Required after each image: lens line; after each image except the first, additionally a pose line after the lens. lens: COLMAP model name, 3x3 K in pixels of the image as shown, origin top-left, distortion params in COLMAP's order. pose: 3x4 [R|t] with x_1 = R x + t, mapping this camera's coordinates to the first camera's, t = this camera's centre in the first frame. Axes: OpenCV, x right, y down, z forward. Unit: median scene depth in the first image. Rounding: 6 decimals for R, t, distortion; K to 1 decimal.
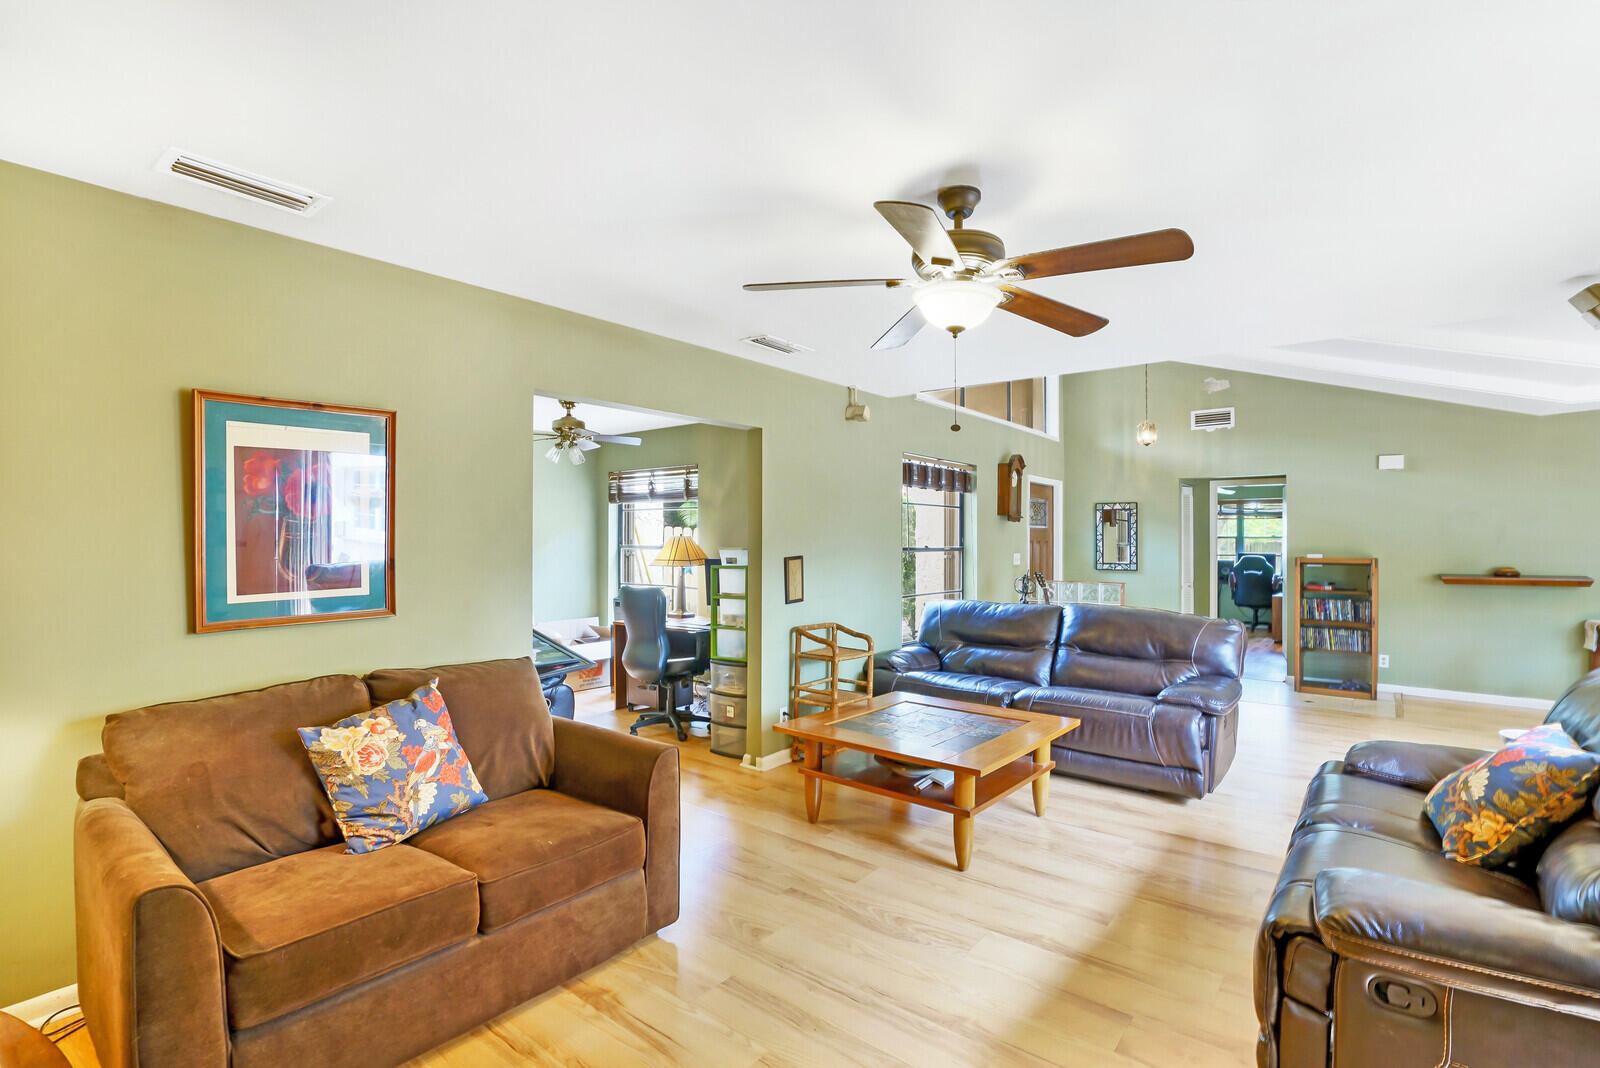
lens RADIAL K [[715.6, 0, 800.0], [0, 715.6, 534.0], [0, 0, 1]] dist [-0.038843, 0.000503]
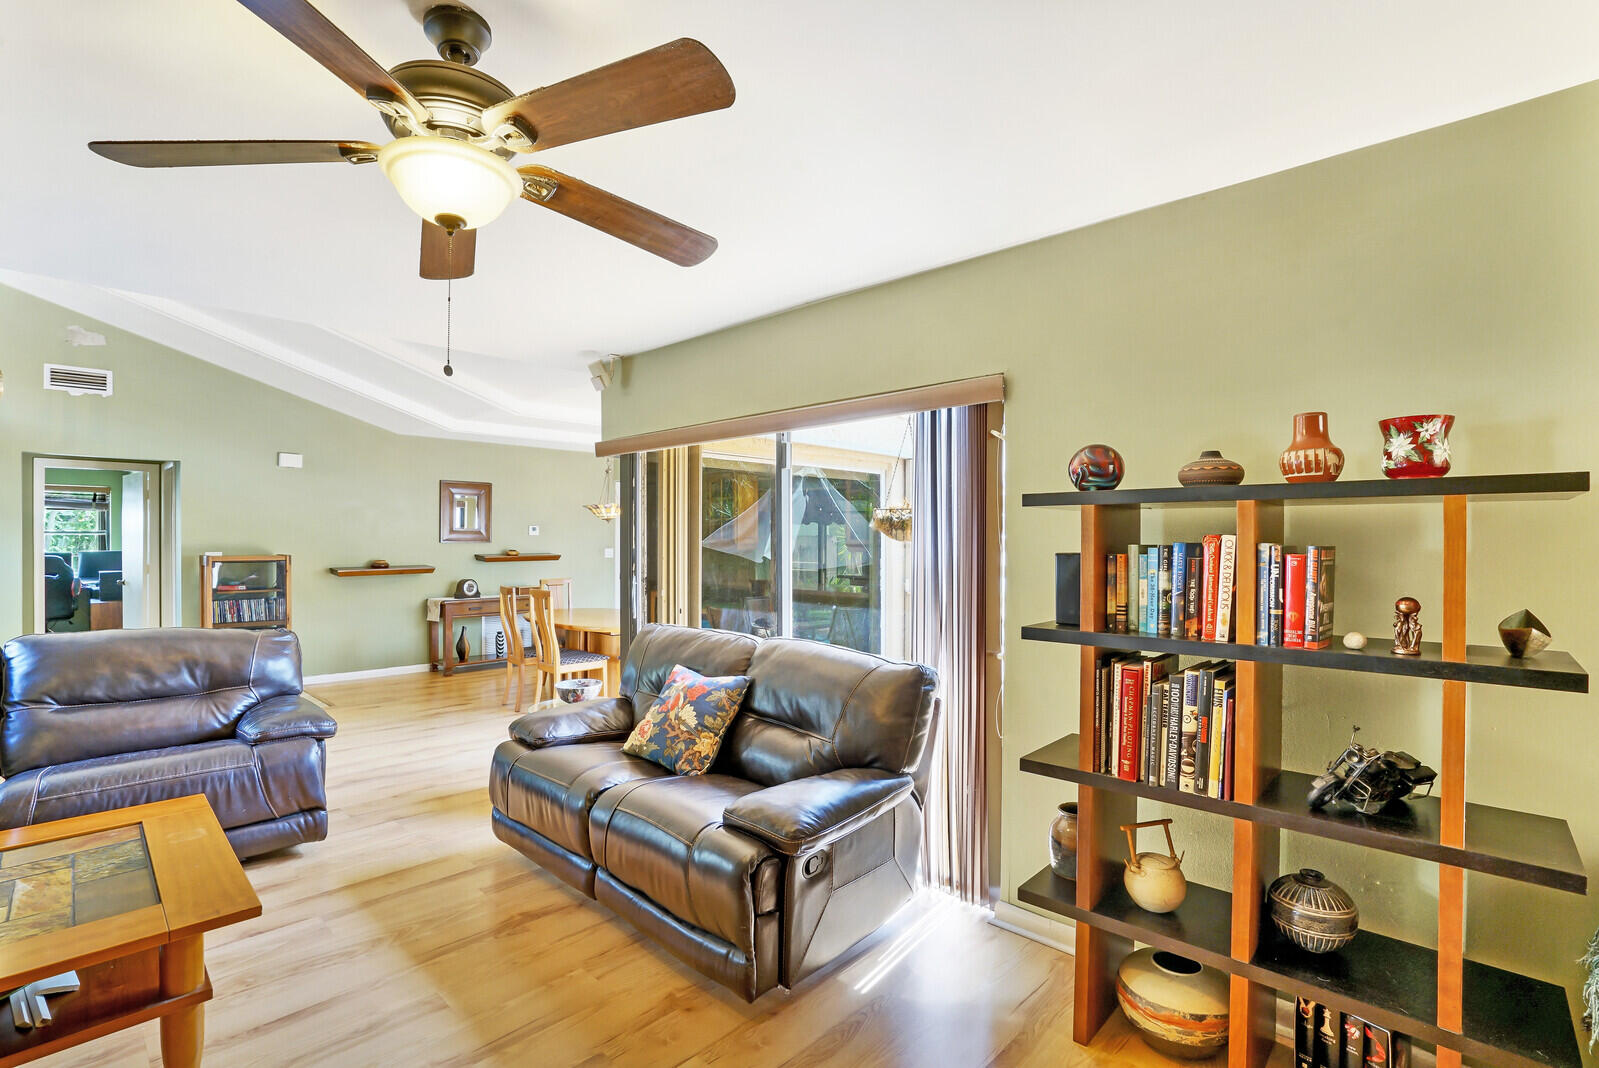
lens RADIAL K [[715.2, 0, 799.5], [0, 715.2, 534.0], [0, 0, 1]] dist [-0.038843, 0.000503]
pose [[0.094317, 0.006267, 0.995522, -0.172704], [-0.012918, 0.999904, -0.005071, 0.000549], [-0.995458, -0.012382, 0.094389, 0.264686]]
